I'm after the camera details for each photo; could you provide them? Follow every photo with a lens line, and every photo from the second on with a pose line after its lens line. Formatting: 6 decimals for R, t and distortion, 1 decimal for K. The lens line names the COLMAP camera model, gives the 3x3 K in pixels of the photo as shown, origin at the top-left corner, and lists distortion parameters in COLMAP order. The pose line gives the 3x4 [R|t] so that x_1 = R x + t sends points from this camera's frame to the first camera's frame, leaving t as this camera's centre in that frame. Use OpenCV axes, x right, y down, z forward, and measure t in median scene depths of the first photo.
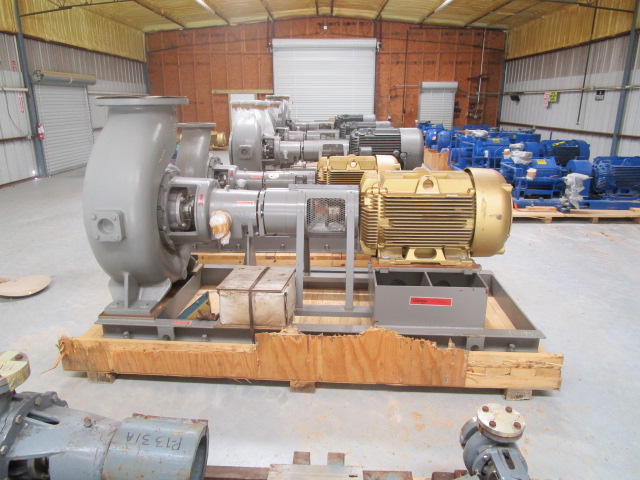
lens RADIAL K [[450.4, 0, 317.1], [0, 450.4, 237.3], [0, 0, 1]] dist [-0.018619, -0.003161]
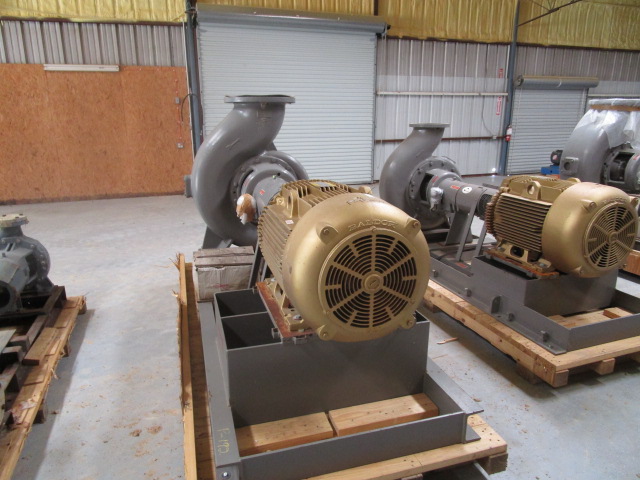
lens RADIAL K [[450.4, 0, 319.1], [0, 450.4, 241.3], [0, 0, 1]] dist [-0.018619, -0.003161]
pose [[0.354156, 0.255273, -0.899672, 0.230011], [-0.260084, 0.950957, 0.167442, -0.046799], [0.898293, 0.174690, 0.403180, 0.183405]]
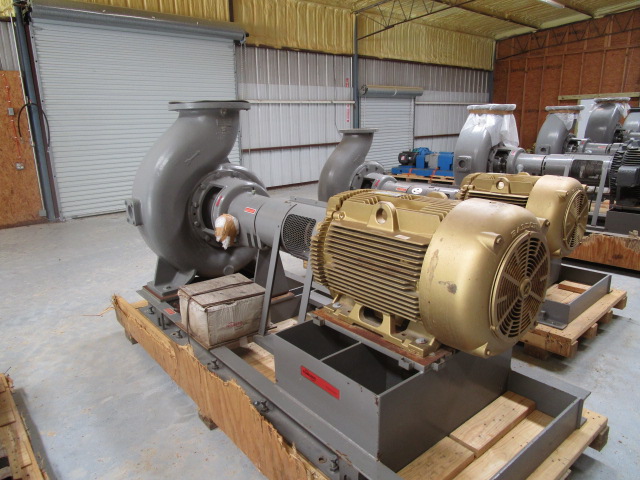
lens RADIAL K [[450.4, 0, 319.4], [0, 450.4, 240.2], [0, 0, 1]] dist [-0.018619, -0.003161]
pose [[0.689458, 0.172252, -0.703546, 0.159259], [-0.183893, 0.981113, 0.060000, -0.025264], [0.700593, 0.088010, 0.708113, 0.113213]]
